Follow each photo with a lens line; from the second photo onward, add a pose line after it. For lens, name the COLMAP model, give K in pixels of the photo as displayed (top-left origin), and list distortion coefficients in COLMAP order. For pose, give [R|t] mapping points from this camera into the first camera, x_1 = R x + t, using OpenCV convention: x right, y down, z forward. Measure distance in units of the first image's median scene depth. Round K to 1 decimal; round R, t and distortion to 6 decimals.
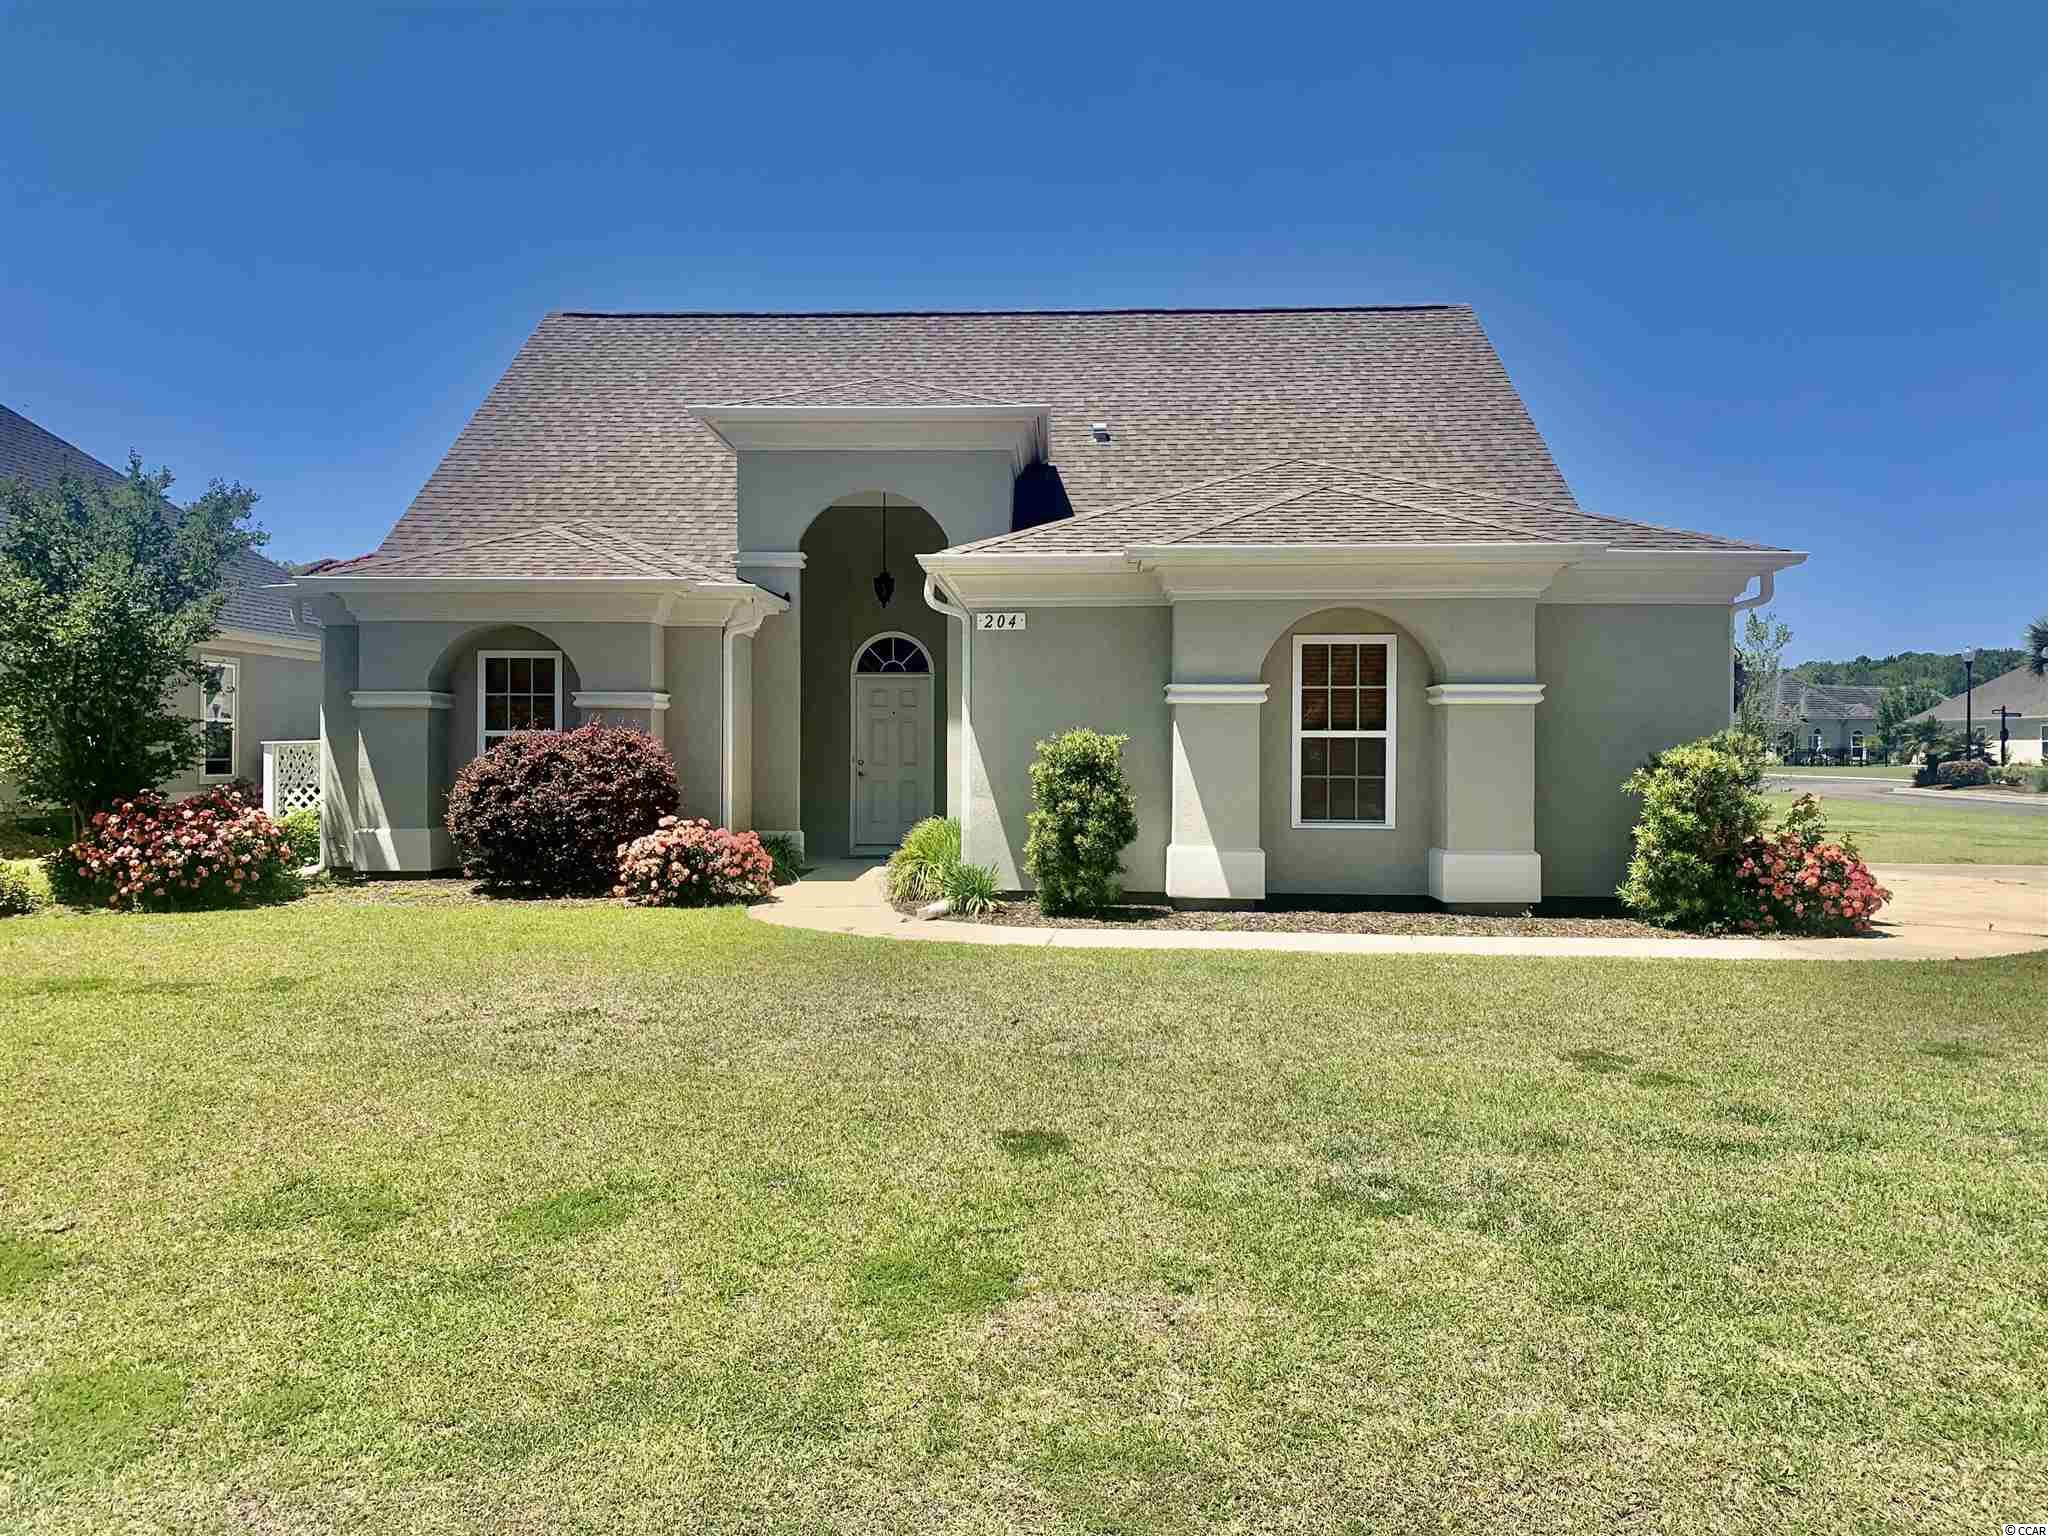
lens RADIAL K [[1287.4, 0, 1024.0], [0, 1287.4, 768.0], [0, 0, 1]] dist [0.003609, 0.000231]
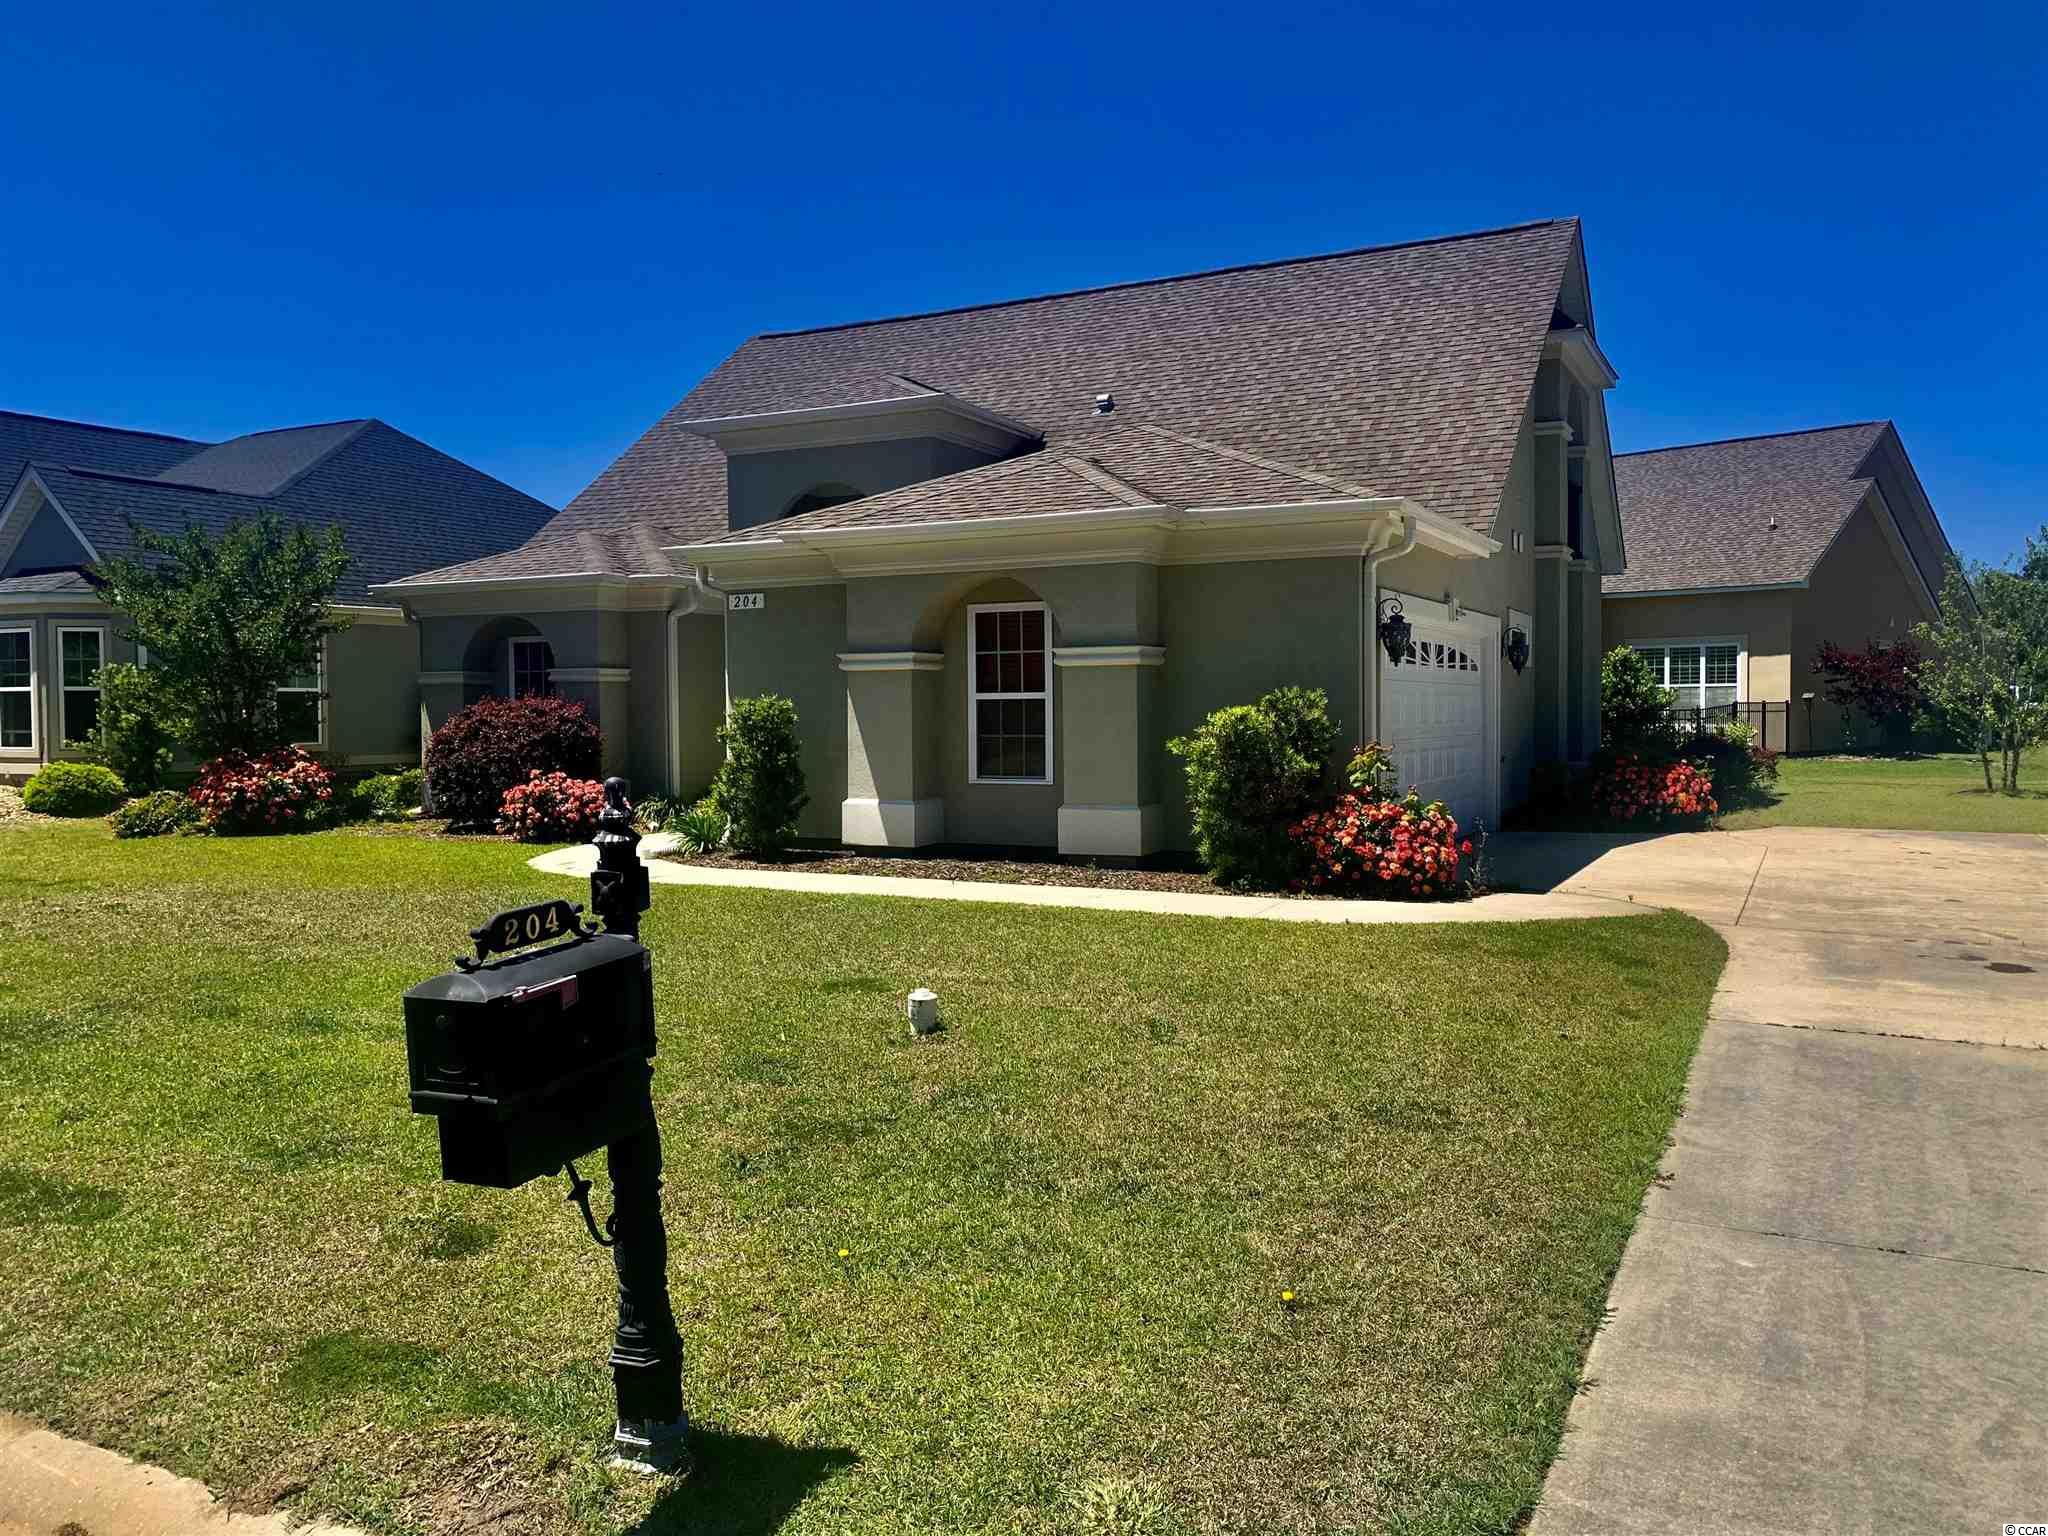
lens RADIAL K [[1287.4, 0, 1024.0], [0, 1287.4, 768.0], [0, 0, 1]] dist [0.003609, 0.000231]
pose [[0.938261, 0.005862, -0.345879, 0.626242], [0.004052, 0.999602, 0.027931, 0.003516], [0.345905, -0.027608, 0.937863, 0.005442]]
